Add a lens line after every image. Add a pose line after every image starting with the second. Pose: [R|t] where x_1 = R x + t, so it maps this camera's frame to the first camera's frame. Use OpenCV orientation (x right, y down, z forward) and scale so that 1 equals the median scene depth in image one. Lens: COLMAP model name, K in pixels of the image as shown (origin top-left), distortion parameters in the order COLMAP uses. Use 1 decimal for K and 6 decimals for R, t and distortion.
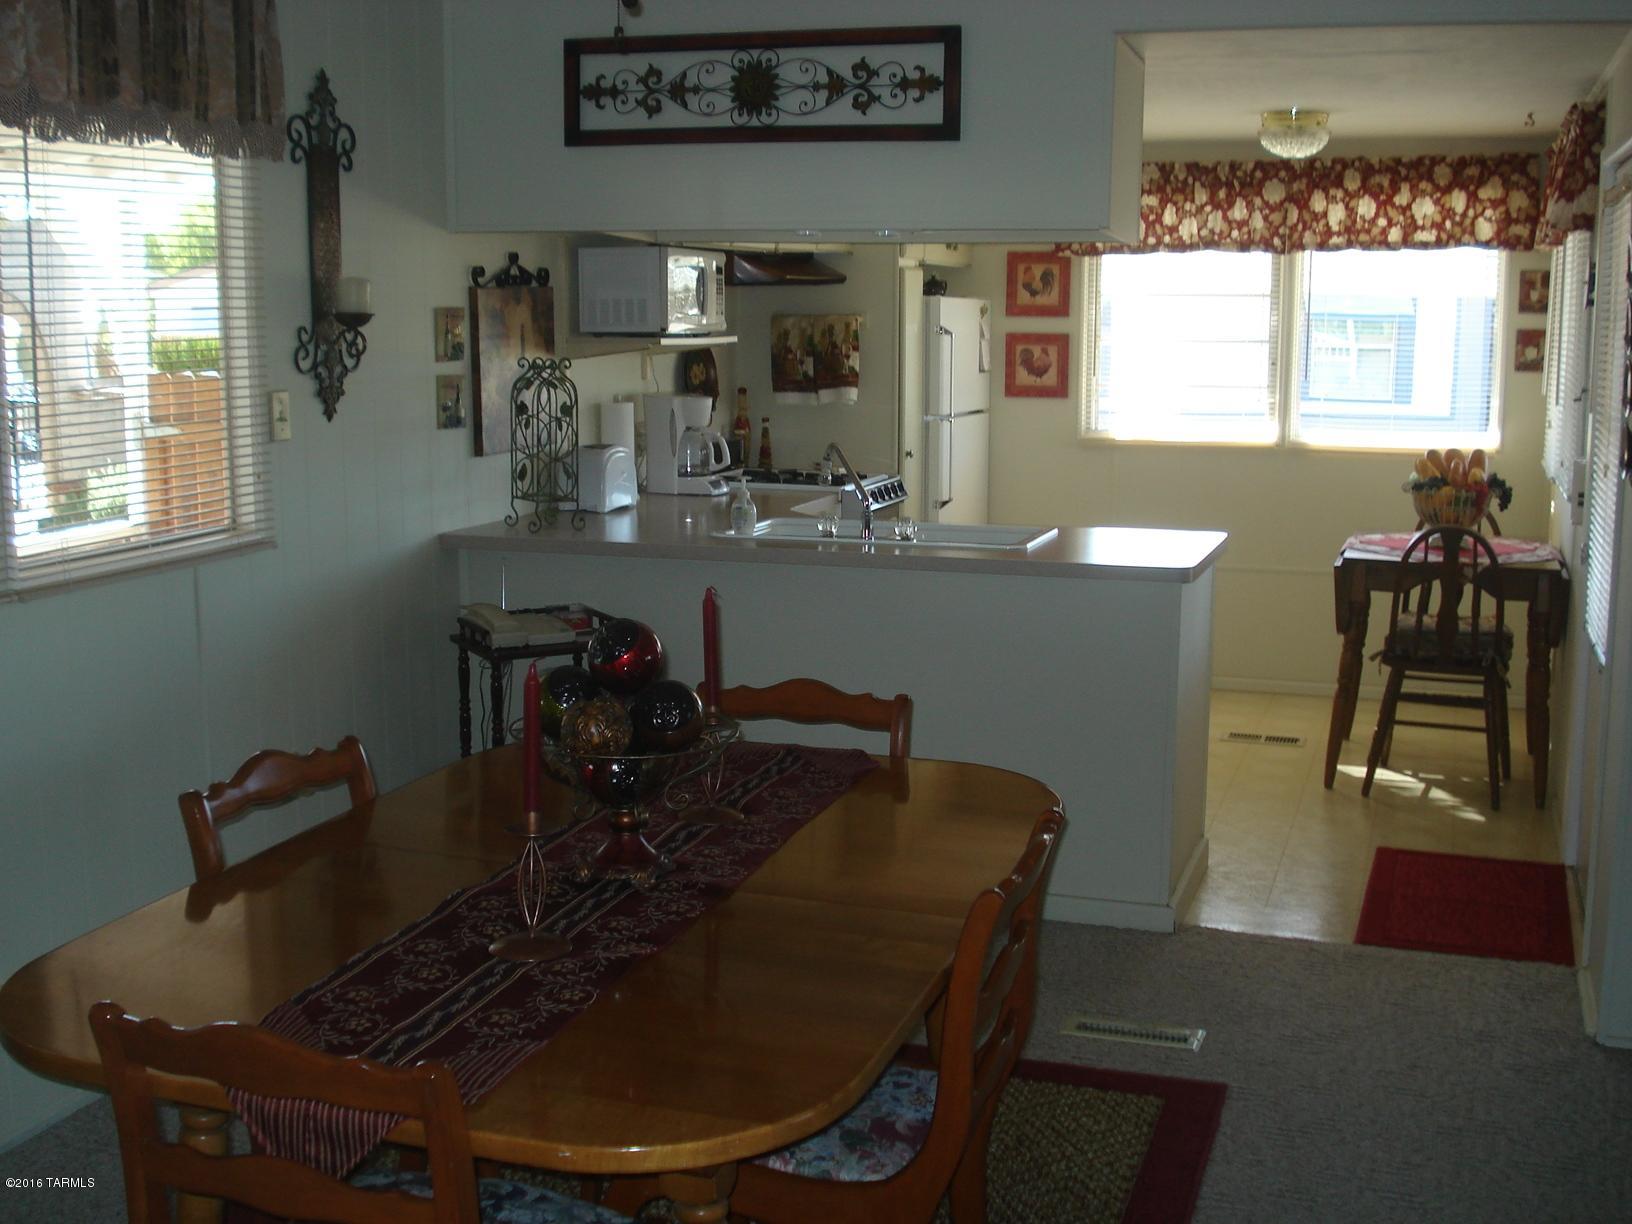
lens RADIAL K [[1860.3, 0, 819.1], [0, 1860.3, 618.9], [0, 0, 1]] dist [-0.066136, -0.111058]
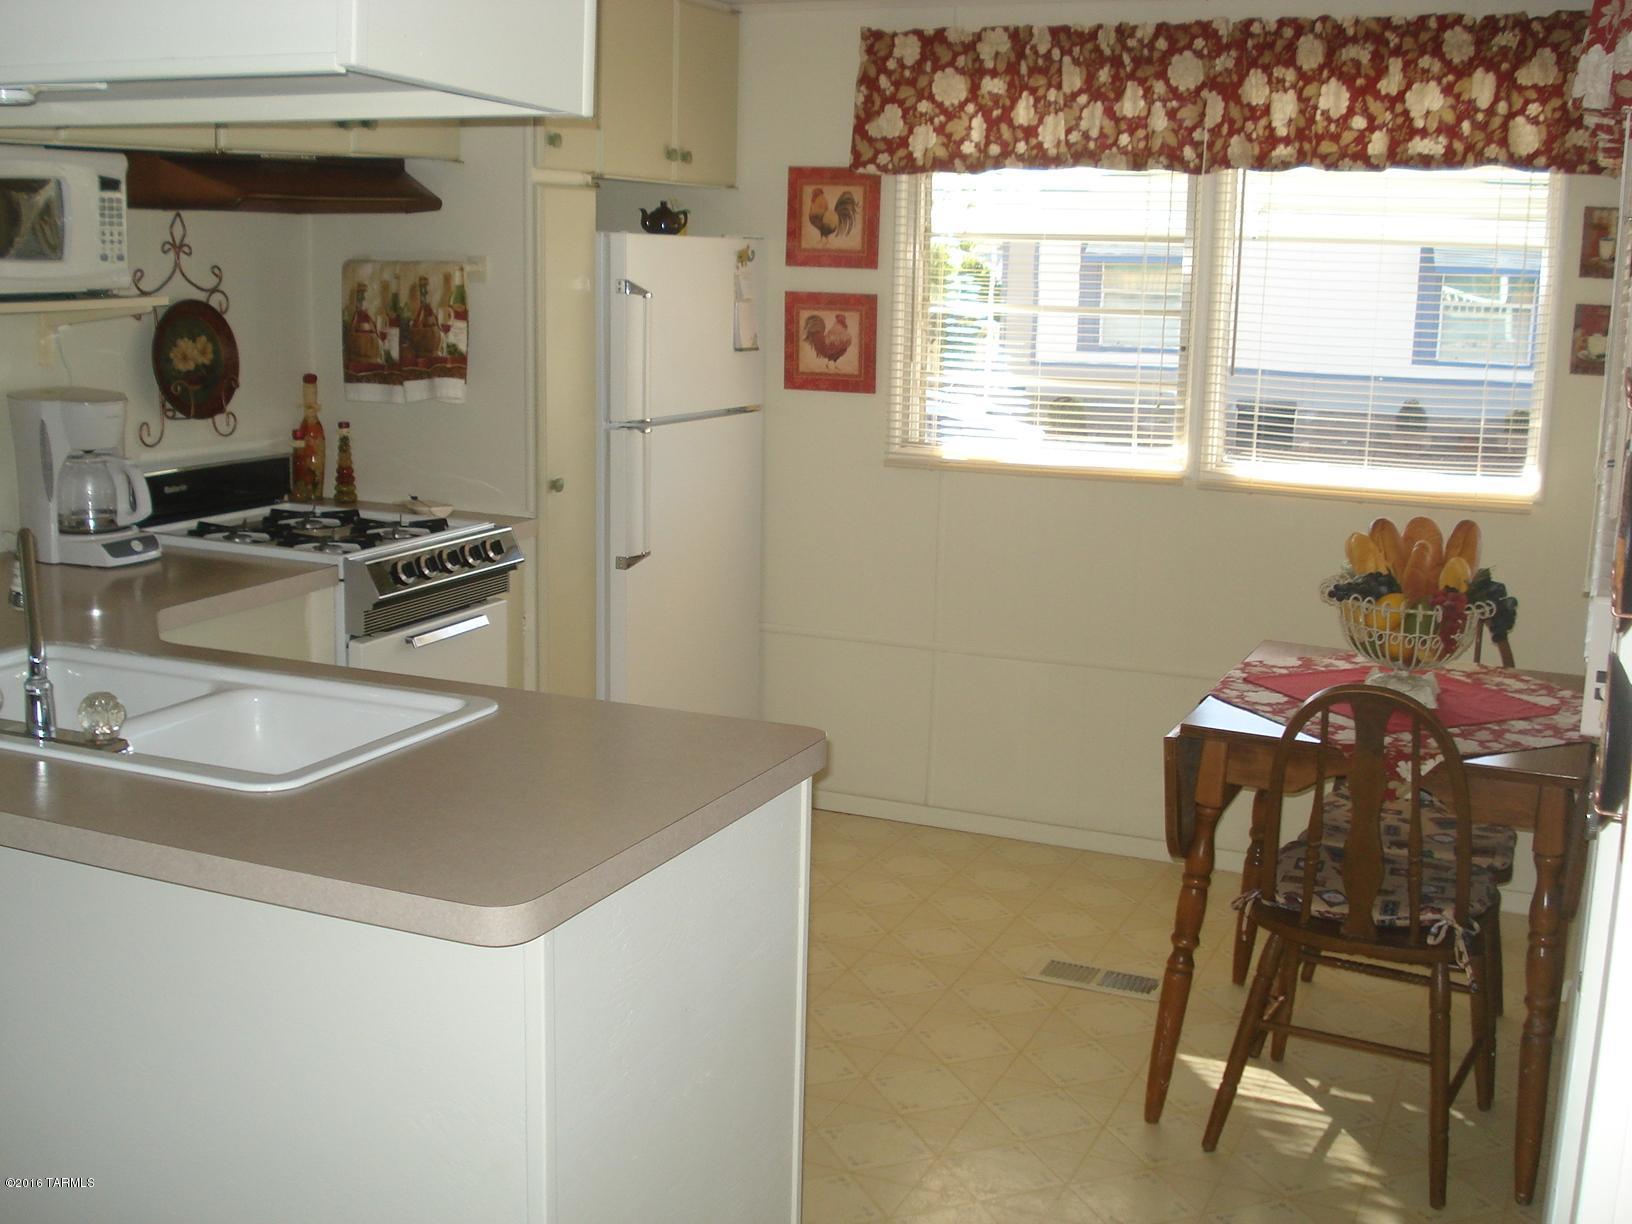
lens RADIAL K [[1860.3, 0, 819.1], [0, 1860.3, 618.9], [0, 0, 1]] dist [-0.066136, -0.111058]
pose [[0.996097, 0.034231, -0.081354, 0.182680], [-0.031680, 0.998971, 0.032444, -0.064820], [0.082381, -0.029740, 0.996157, 0.371298]]
